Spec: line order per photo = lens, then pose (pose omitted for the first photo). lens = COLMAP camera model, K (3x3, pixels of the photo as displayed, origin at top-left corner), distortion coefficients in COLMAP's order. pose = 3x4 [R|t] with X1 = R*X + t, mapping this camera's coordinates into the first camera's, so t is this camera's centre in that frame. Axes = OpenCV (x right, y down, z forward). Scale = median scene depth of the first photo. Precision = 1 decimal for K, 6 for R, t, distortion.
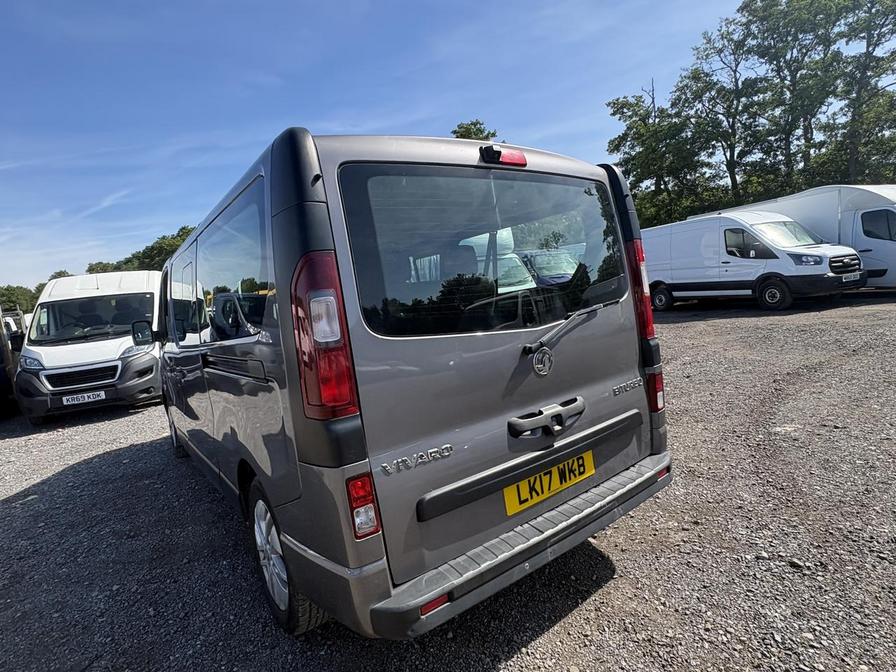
lens RADIAL K [[474.7, 0, 448.5], [0, 474.7, 332.6], [0, 0, 1]] dist [0.003031, 0.001045]
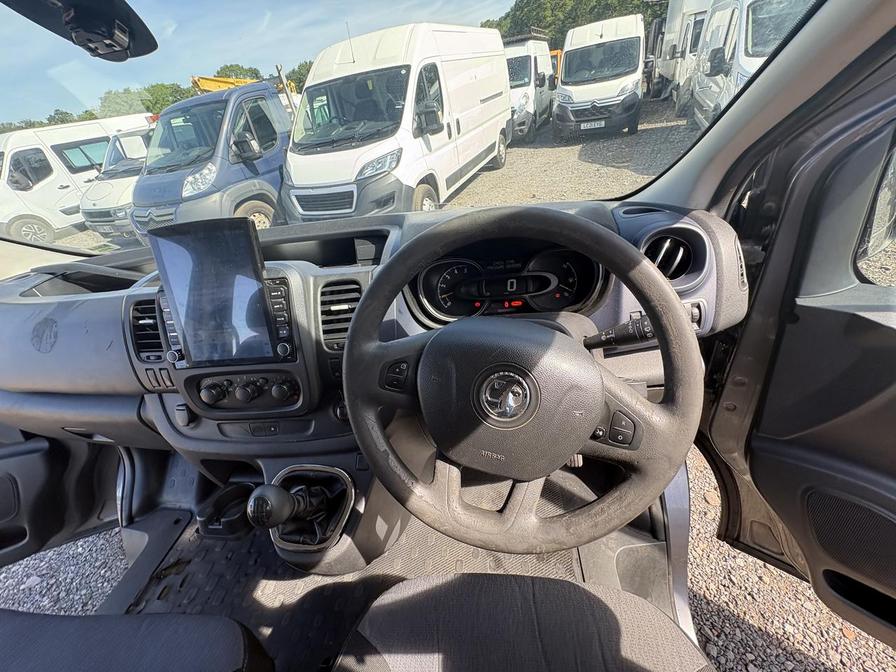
lens RADIAL K [[356.6, 0, 449.3], [0, 356.6, 335.4], [0, 0, 1]] dist [0.000437, 0.000175]
pose [[0.748499, 0.376844, -0.545654, -0.181502], [0.000310, 0.822639, 0.568564, -0.066003], [0.663136, -0.425739, 0.615628, 0.651970]]
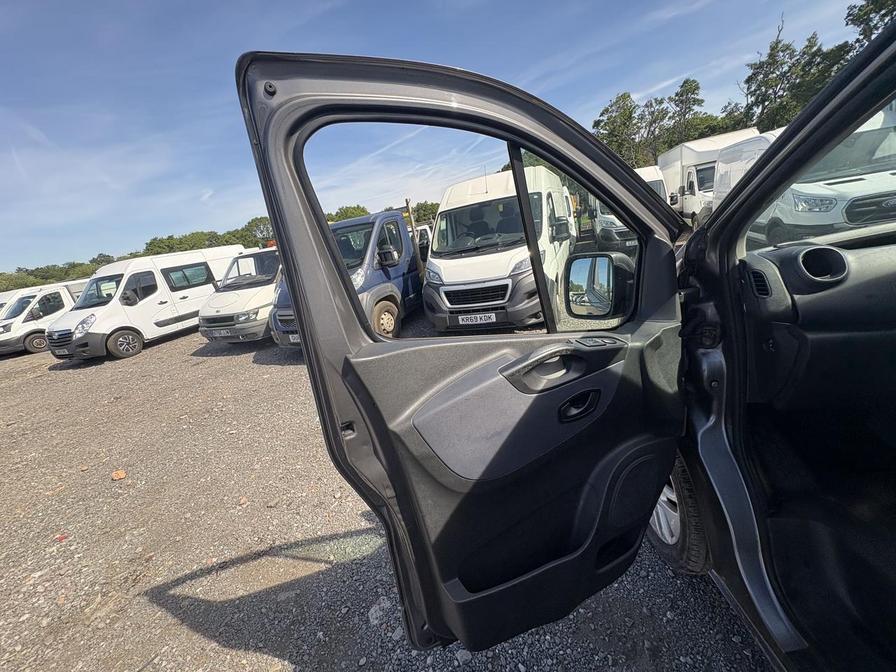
lens RADIAL K [[356.6, 0, 447.3], [0, 356.6, 333.8], [0, 0, 1]] dist [0.000437, 0.000175]
pose [[0.758384, 0.165339, -0.630489, -0.359275], [0.020187, 0.960871, 0.276260, -0.025342], [0.651495, -0.222239, 0.725371, 0.444197]]
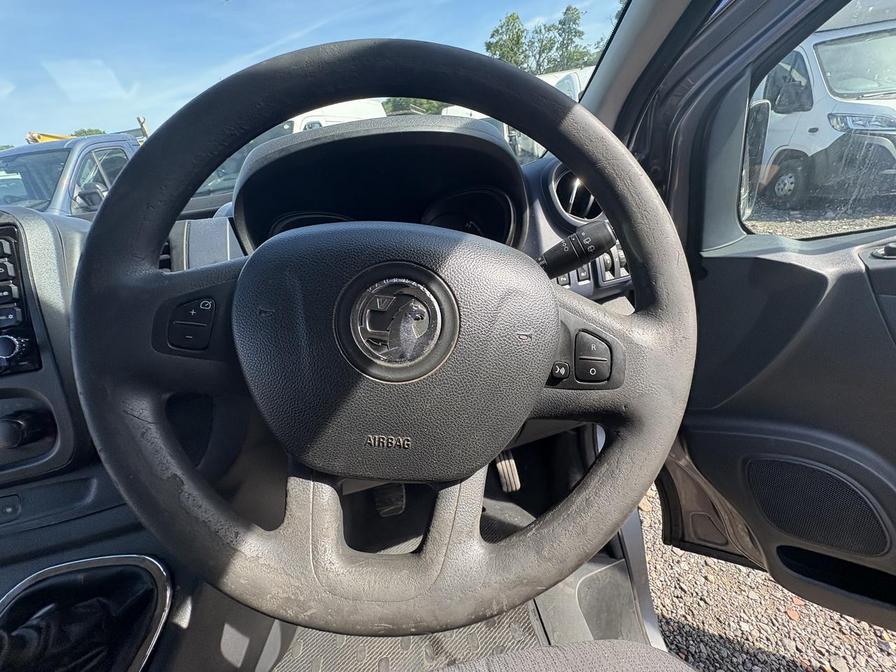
lens RADIAL K [[356.6, 0, 447.6], [0, 356.6, 335.3], [0, 0, 1]] dist [0.000437, 0.000175]
pose [[0.895015, 0.211008, -0.392967, -0.185400], [-0.021284, 0.900222, 0.434910, -0.040547], [0.445527, -0.380887, 0.810204, 0.663951]]
